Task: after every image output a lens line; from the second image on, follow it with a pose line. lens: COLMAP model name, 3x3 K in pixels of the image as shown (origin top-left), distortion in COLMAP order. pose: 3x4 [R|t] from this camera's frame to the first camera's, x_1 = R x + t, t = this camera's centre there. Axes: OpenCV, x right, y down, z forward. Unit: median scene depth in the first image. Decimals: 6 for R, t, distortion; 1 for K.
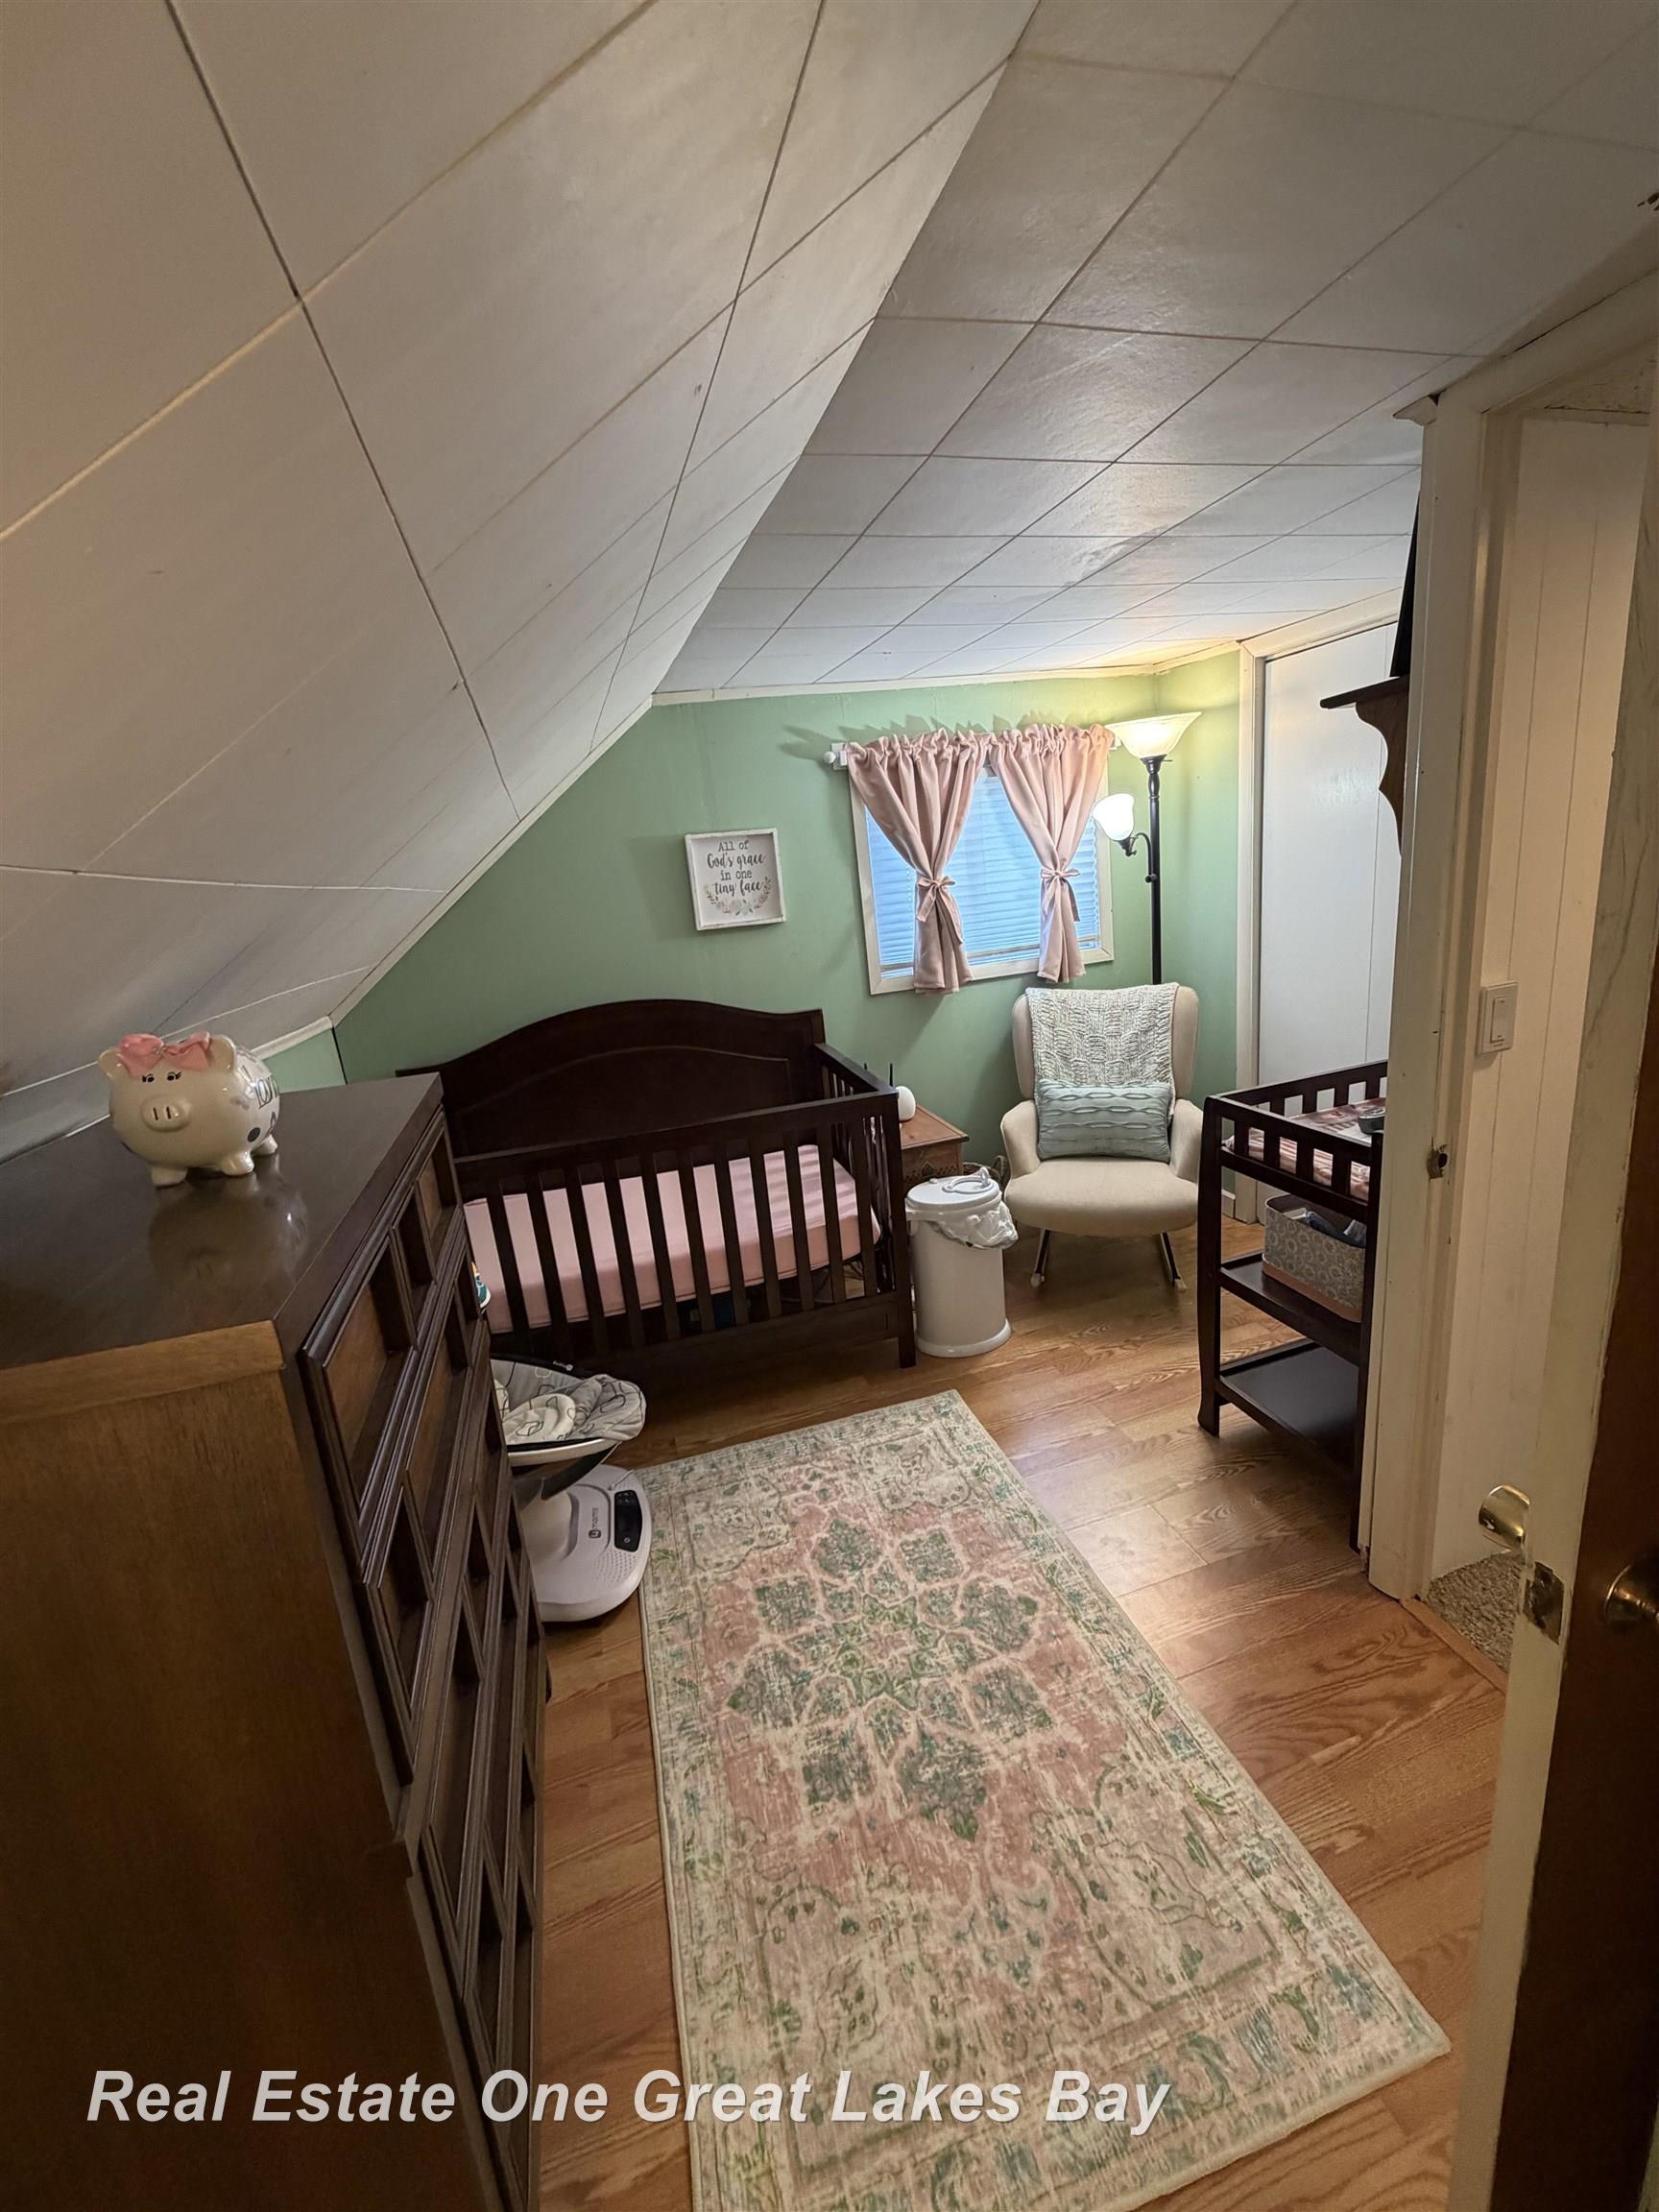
lens RADIAL K [[889.6, 0, 823.6], [0, 889.6, 1096.5], [0, 0, 1]] dist [0.000762, 0.000263]
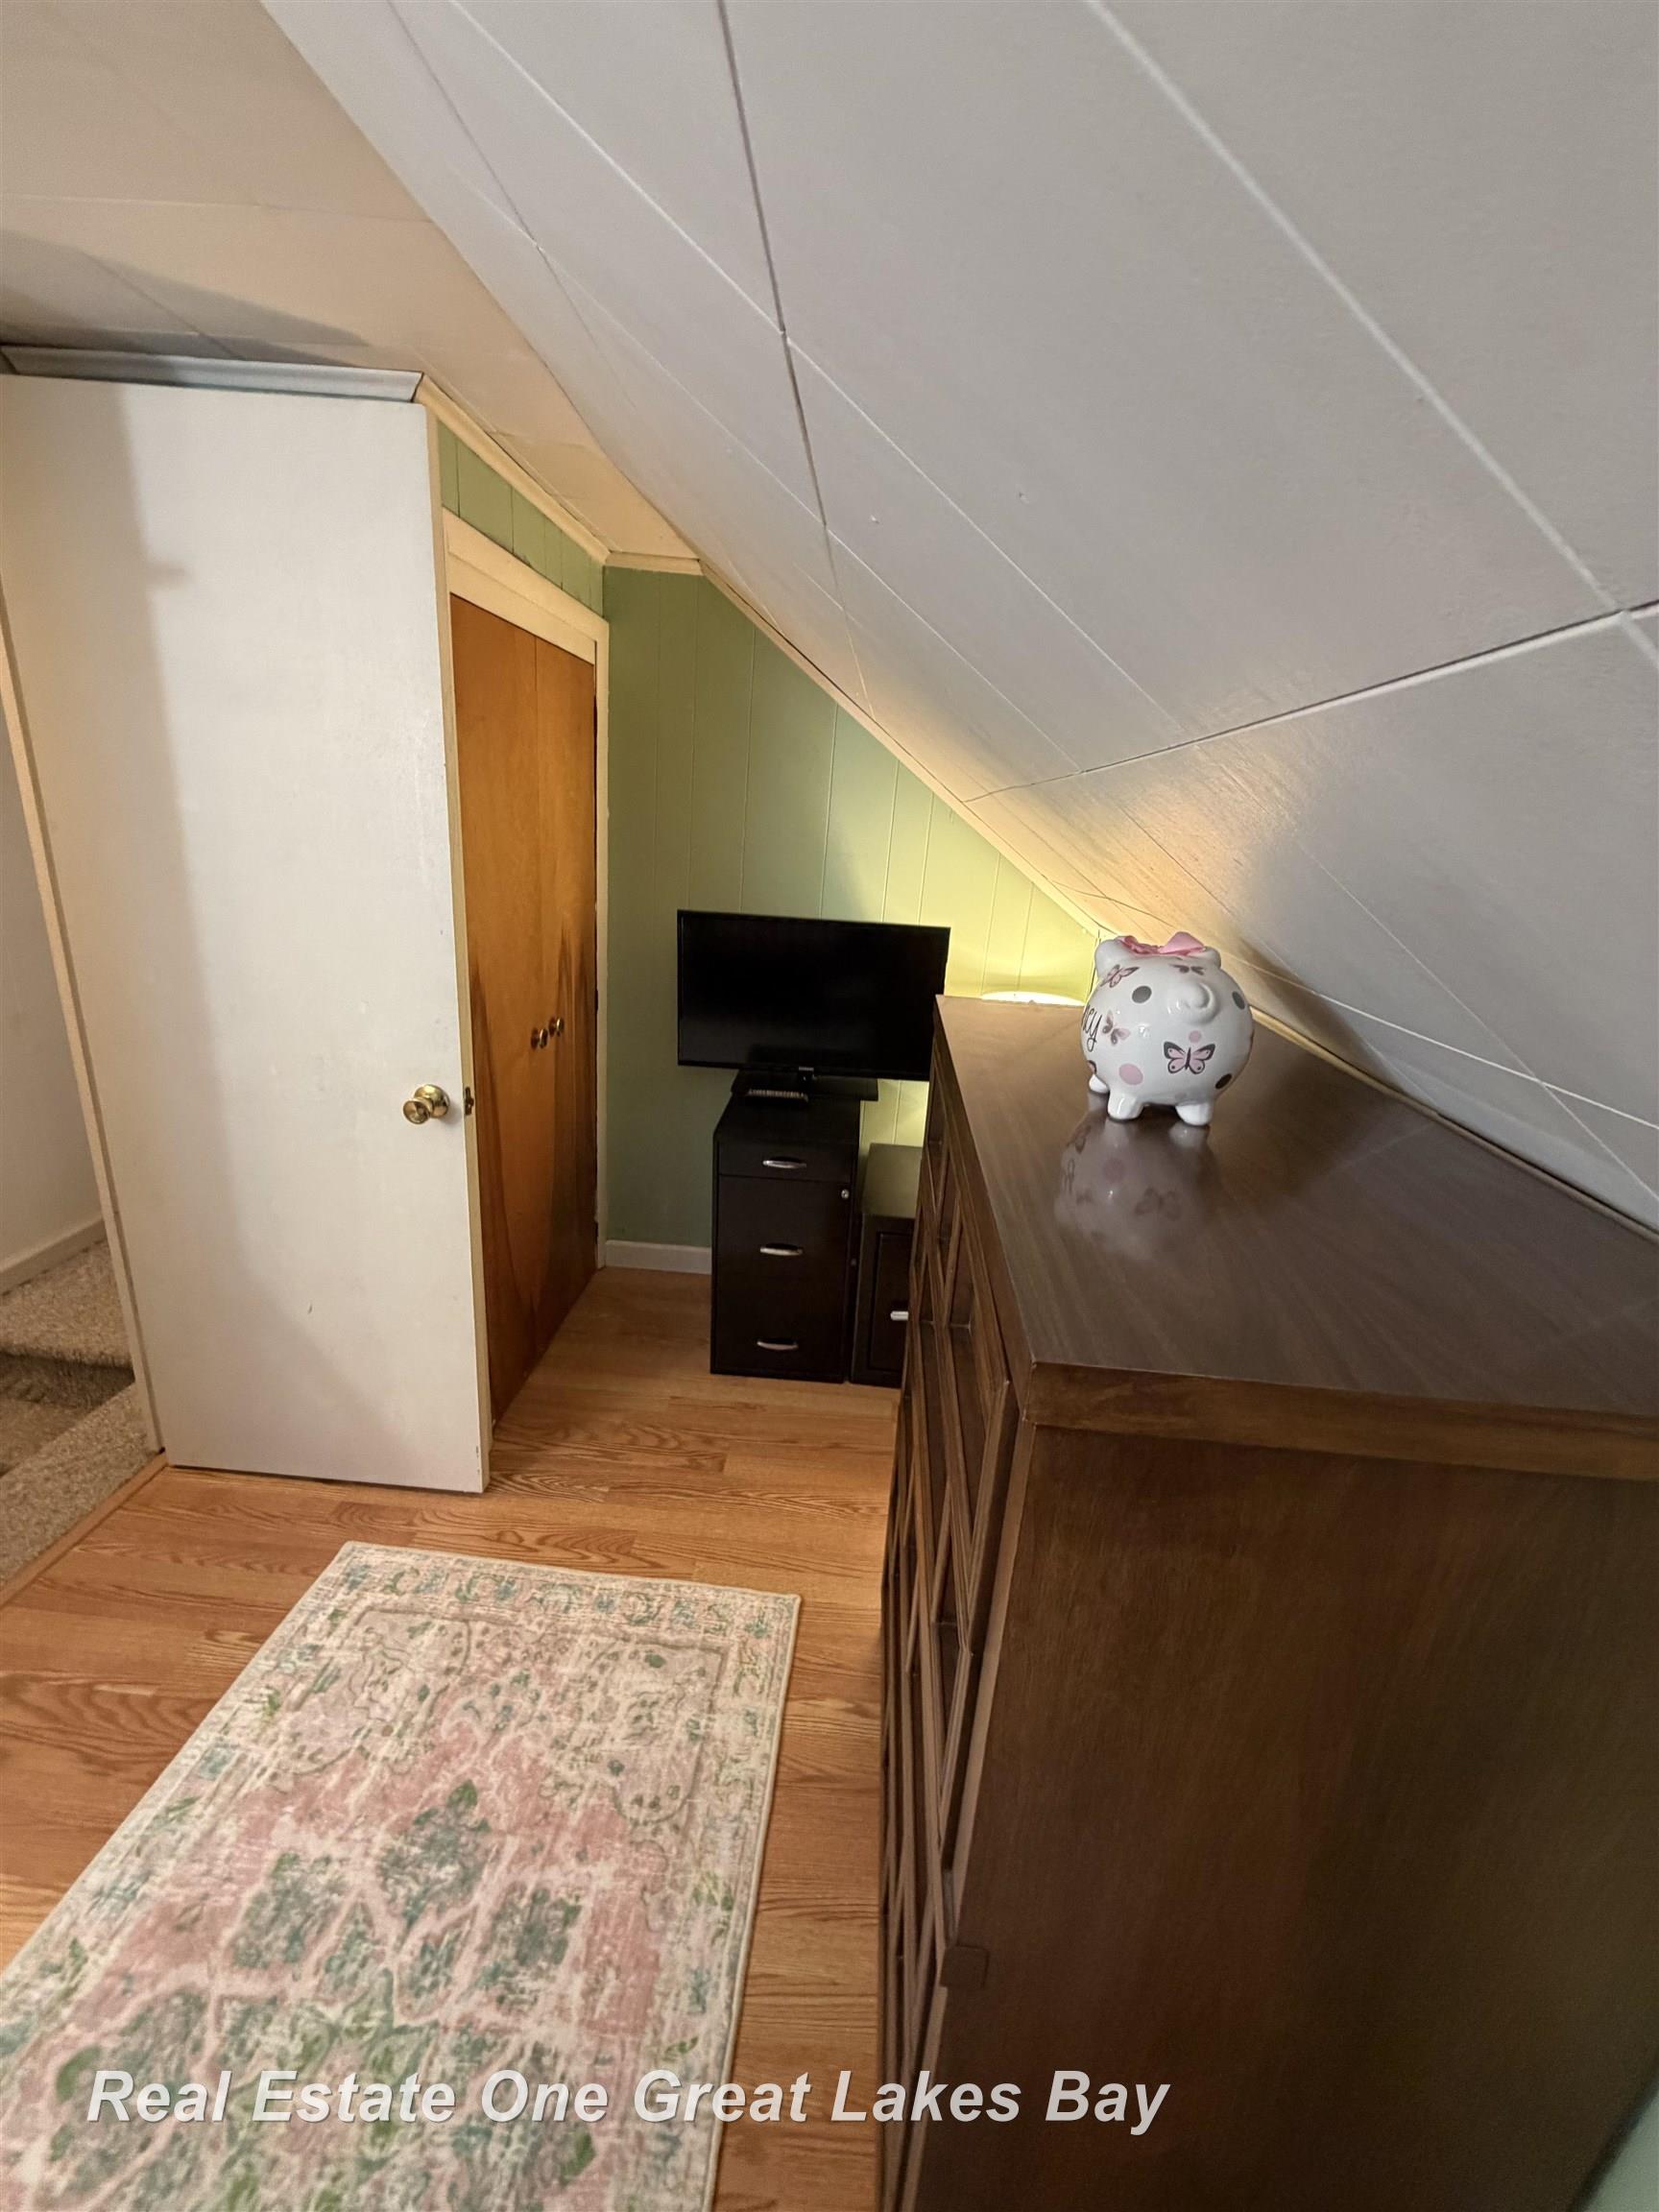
lens RADIAL K [[889.6, 0, 839.5], [0, 889.6, 1102.5], [0, 0, 1]] dist [0.000762, 0.000263]
pose [[-0.941787, -0.079619, 0.326648, -0.490225], [0.093520, 0.871176, 0.481981, -0.272203], [-0.322942, 0.484472, -0.813016, 1.309448]]
